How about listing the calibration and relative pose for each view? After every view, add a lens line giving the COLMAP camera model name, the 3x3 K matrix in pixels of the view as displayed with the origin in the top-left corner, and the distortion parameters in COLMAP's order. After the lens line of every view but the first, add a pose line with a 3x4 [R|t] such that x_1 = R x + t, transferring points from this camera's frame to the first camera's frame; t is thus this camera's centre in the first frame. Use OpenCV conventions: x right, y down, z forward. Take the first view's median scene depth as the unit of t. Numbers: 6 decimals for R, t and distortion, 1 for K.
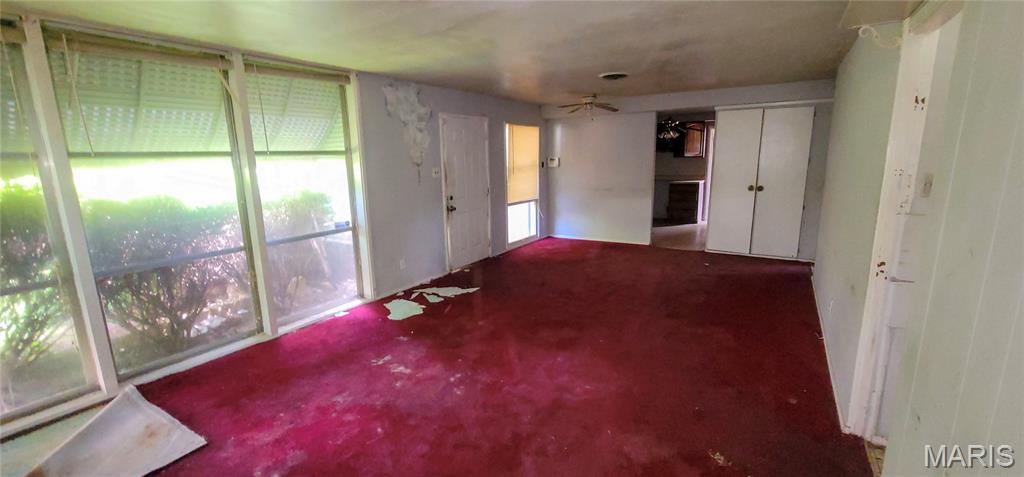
lens RADIAL K [[422.8, 0, 513.1], [0, 422.8, 238.6], [0, 0, 1]] dist [0.001031, -0.000100]
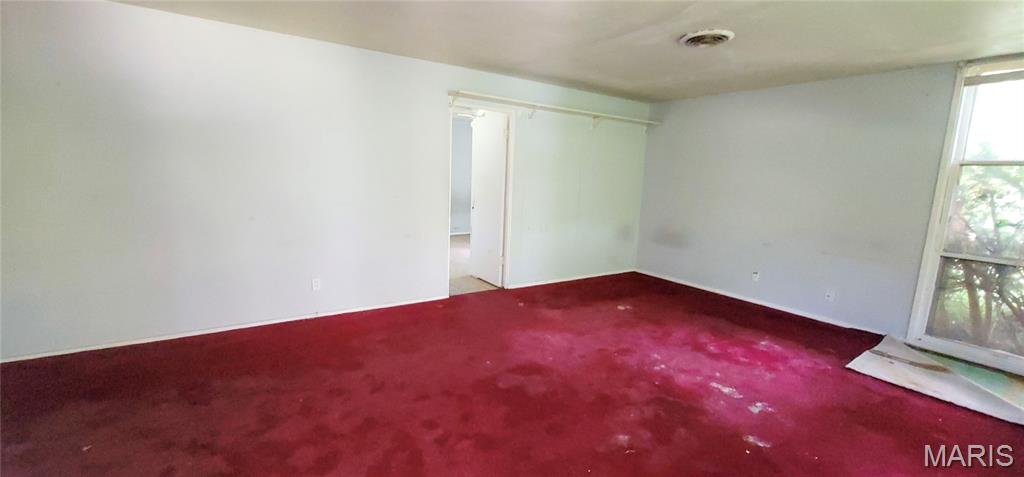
lens RADIAL K [[422.8, 0, 511.7], [0, 422.8, 237.3], [0, 0, 1]] dist [0.001031, -0.000100]
pose [[-0.915638, -0.076839, 0.394593, -0.193893], [0.059821, 0.944591, 0.322753, -0.339493], [-0.397529, 0.319129, -0.860307, 1.992741]]
